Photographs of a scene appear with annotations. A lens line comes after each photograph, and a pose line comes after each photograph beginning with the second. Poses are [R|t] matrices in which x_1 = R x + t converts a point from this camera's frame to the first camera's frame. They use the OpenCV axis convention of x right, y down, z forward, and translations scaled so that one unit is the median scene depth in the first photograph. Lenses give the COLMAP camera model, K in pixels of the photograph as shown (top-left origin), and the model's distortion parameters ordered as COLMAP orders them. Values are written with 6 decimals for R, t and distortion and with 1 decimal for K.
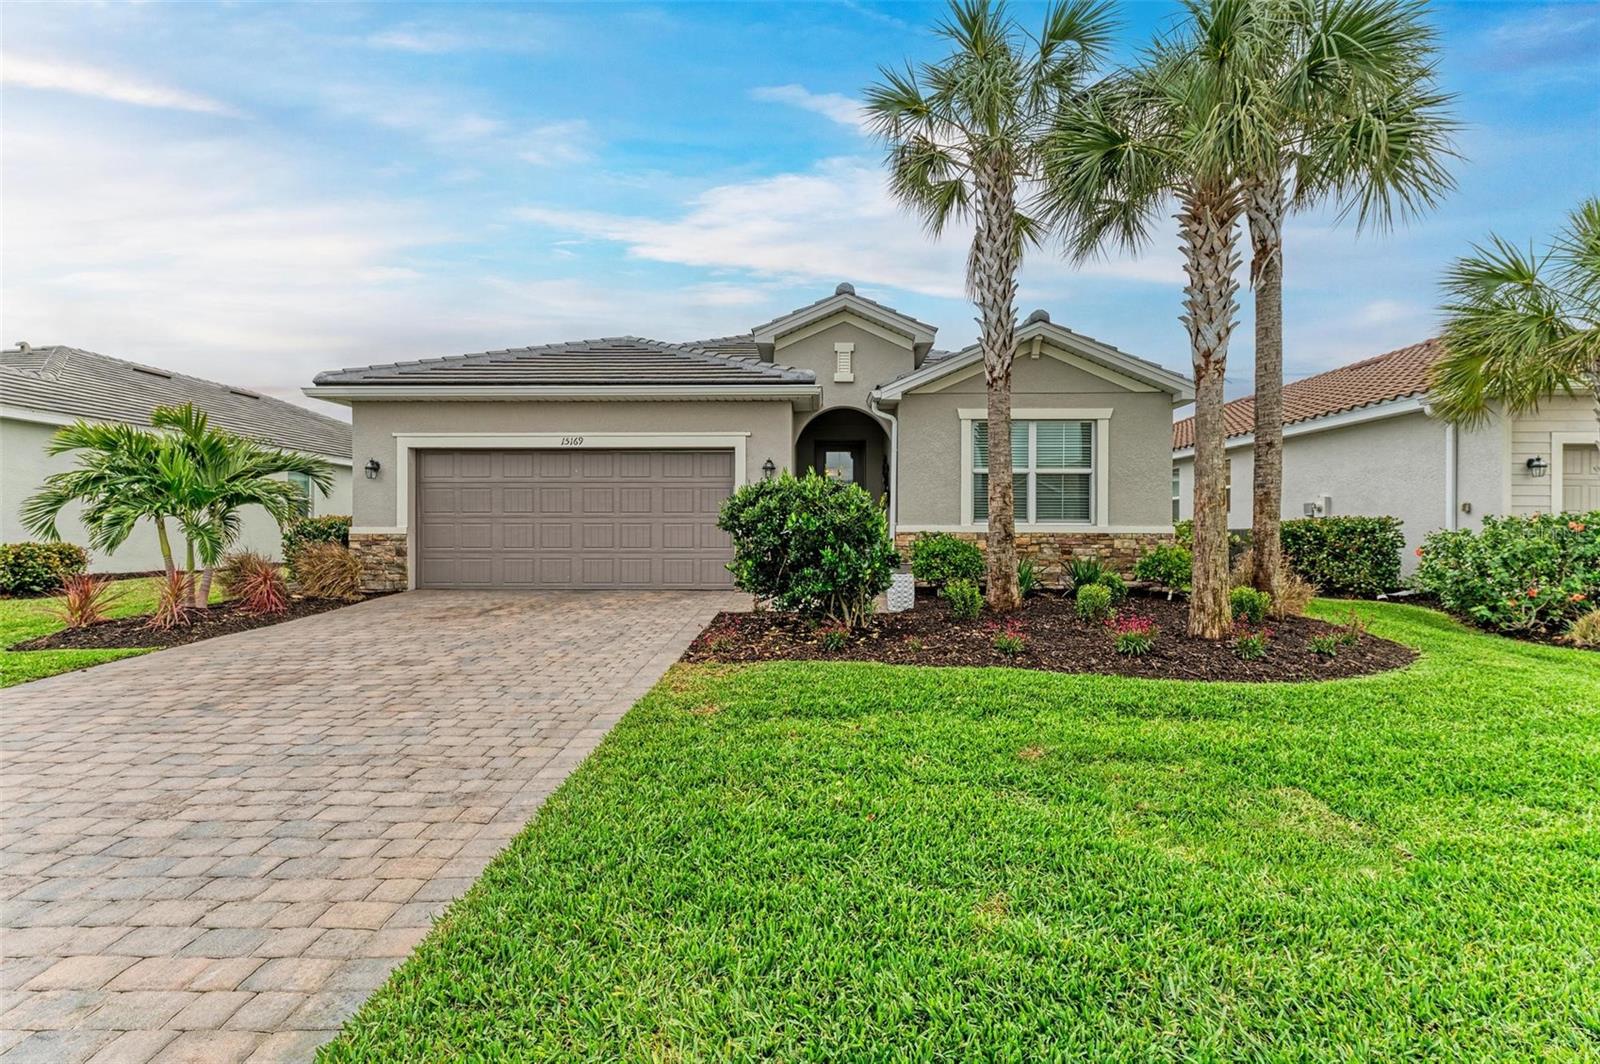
lens RADIAL K [[744.8, 0, 800.0], [0, 744.8, 532.0], [0, 0, 1]] dist [0.016556, -0.000672]
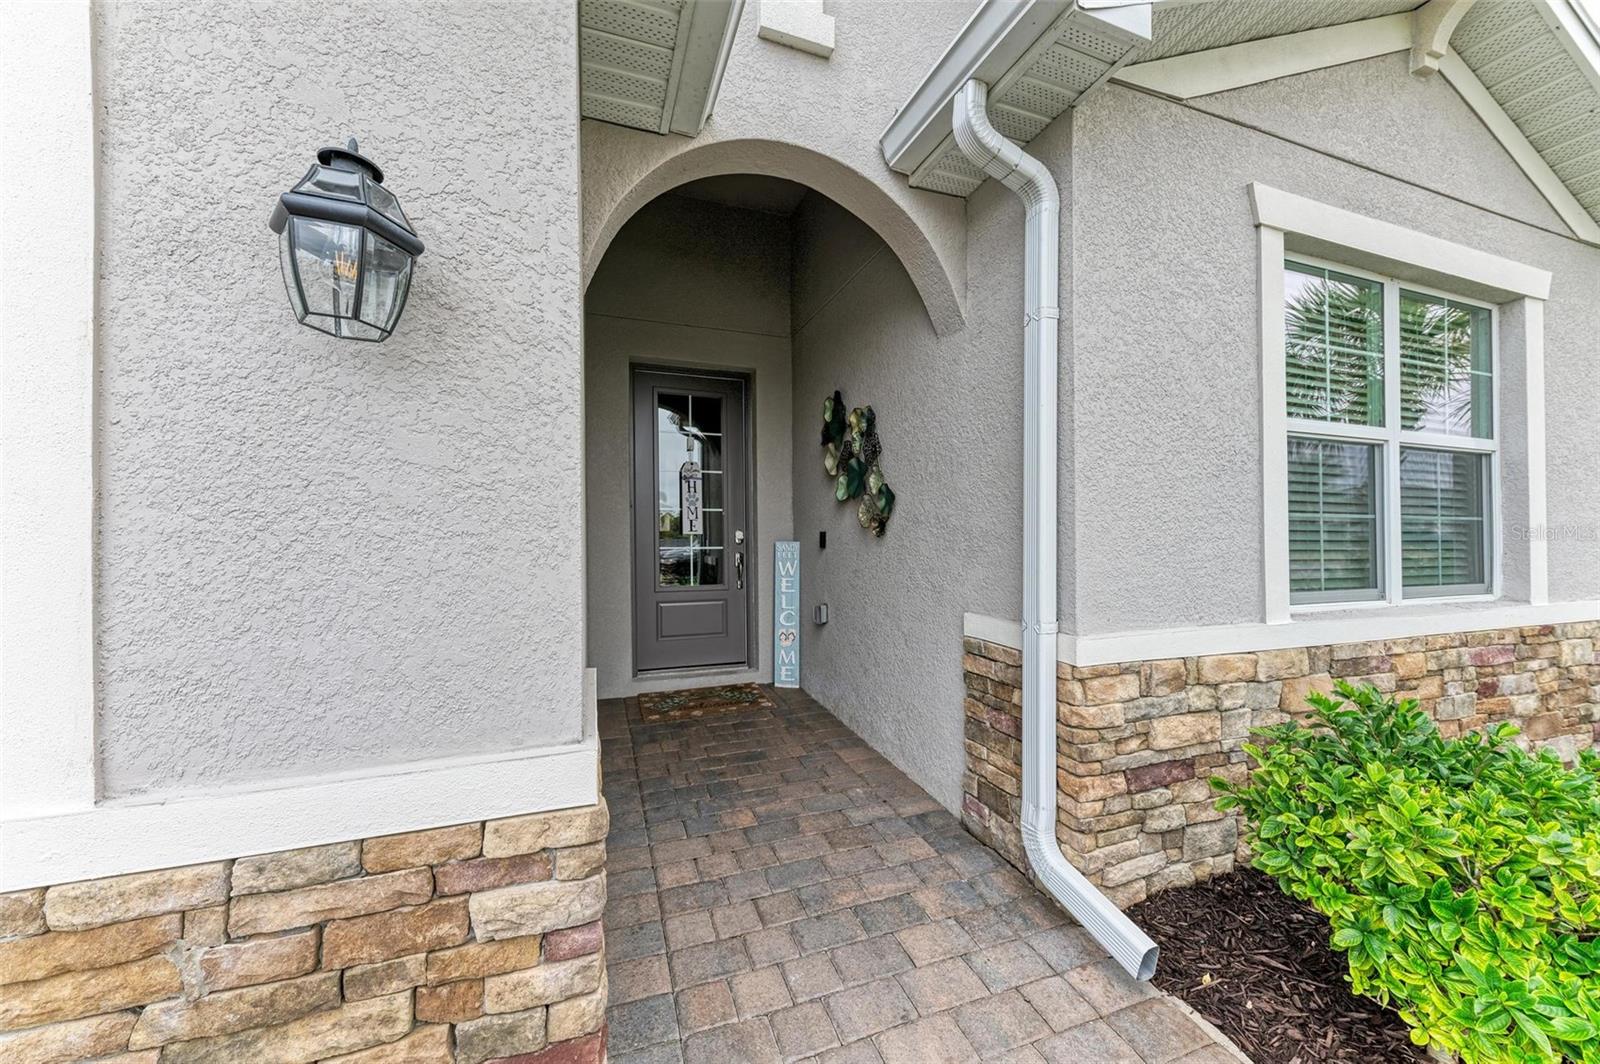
lens RADIAL K [[593.8, 0, 802.6], [0, 593.8, 493.3], [0, 0, 1]] dist [-0.000237, -0.000023]
pose [[0.924864, 0.026085, 0.379402, -0.014864], [-0.001817, 0.997936, -0.064183, -0.040807], [-0.380293, 0.058671, 0.923003, 0.879921]]
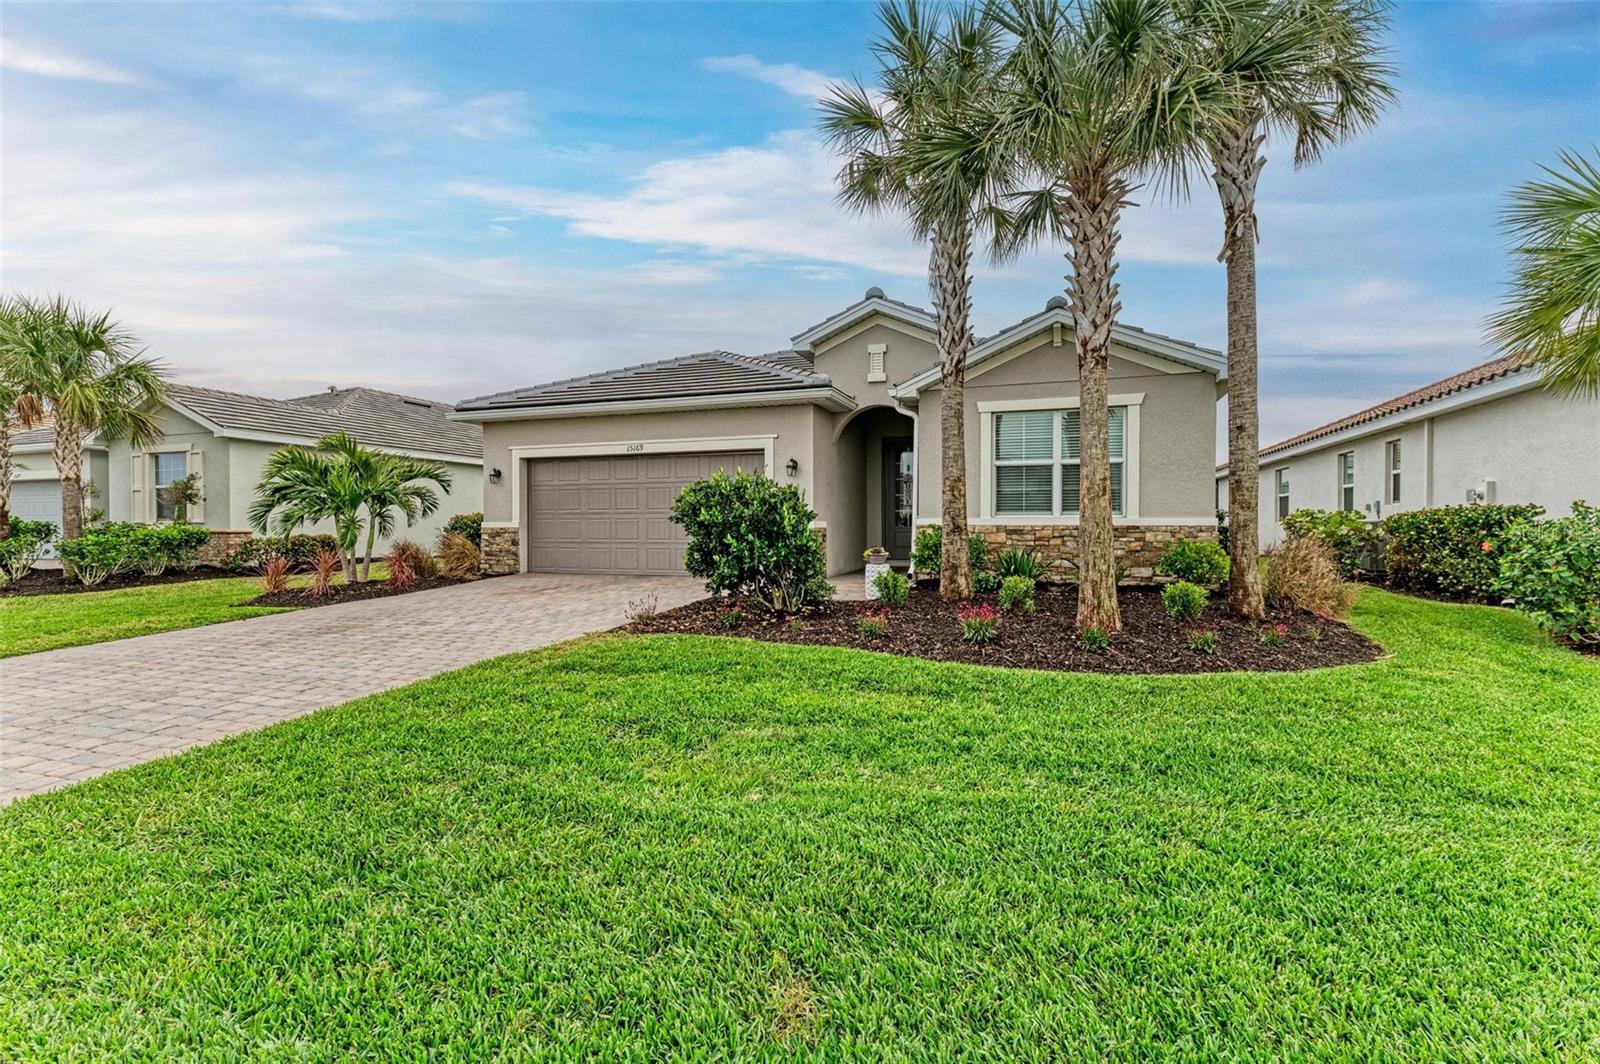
lens RADIAL K [[744.8, 0, 800.0], [0, 744.8, 532.0], [0, 0, 1]] dist [0.016556, -0.000672]
pose [[0.951124, 0.000070, -0.308810, 0.298775], [0.002015, 0.999977, 0.006433, 0.002792], [0.308804, -0.006741, 0.951102, -0.032236]]
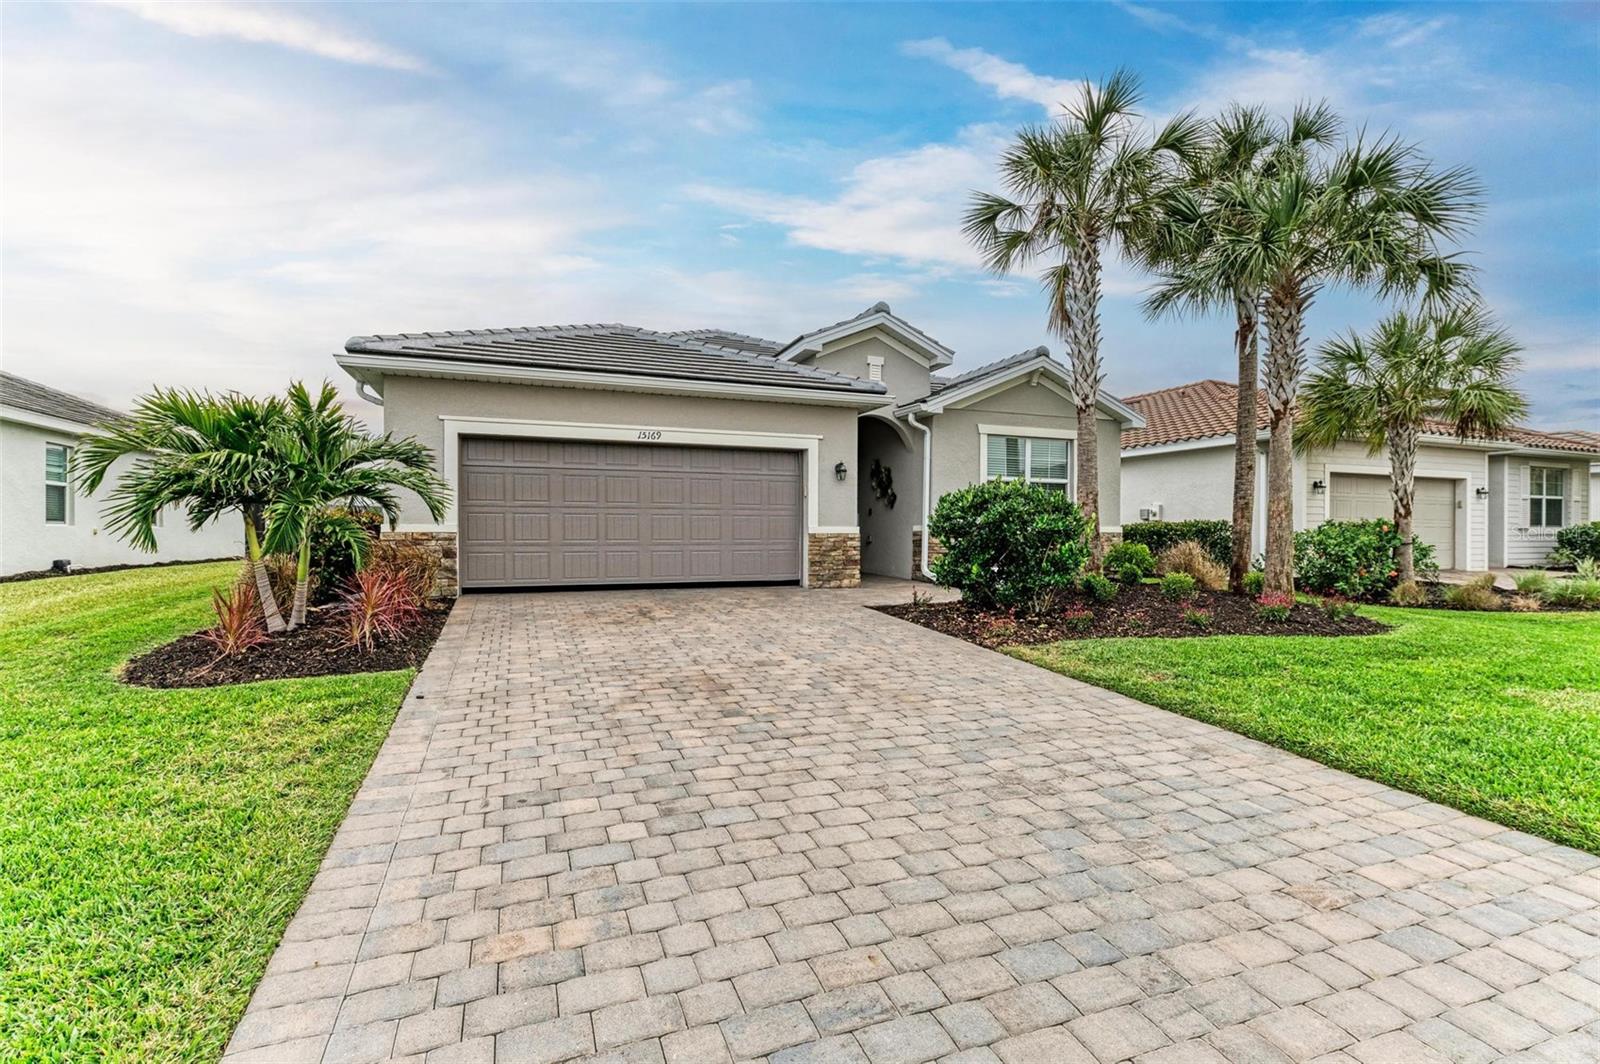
lens RADIAL K [[744.8, 0, 800.0], [0, 744.8, 532.0], [0, 0, 1]] dist [0.016556, -0.000672]
pose [[0.921463, 0.001091, 0.388464, -0.495428], [-0.001885, 0.999997, 0.001662, 0.000150], [-0.388460, -0.002264, 0.921463, 0.044622]]
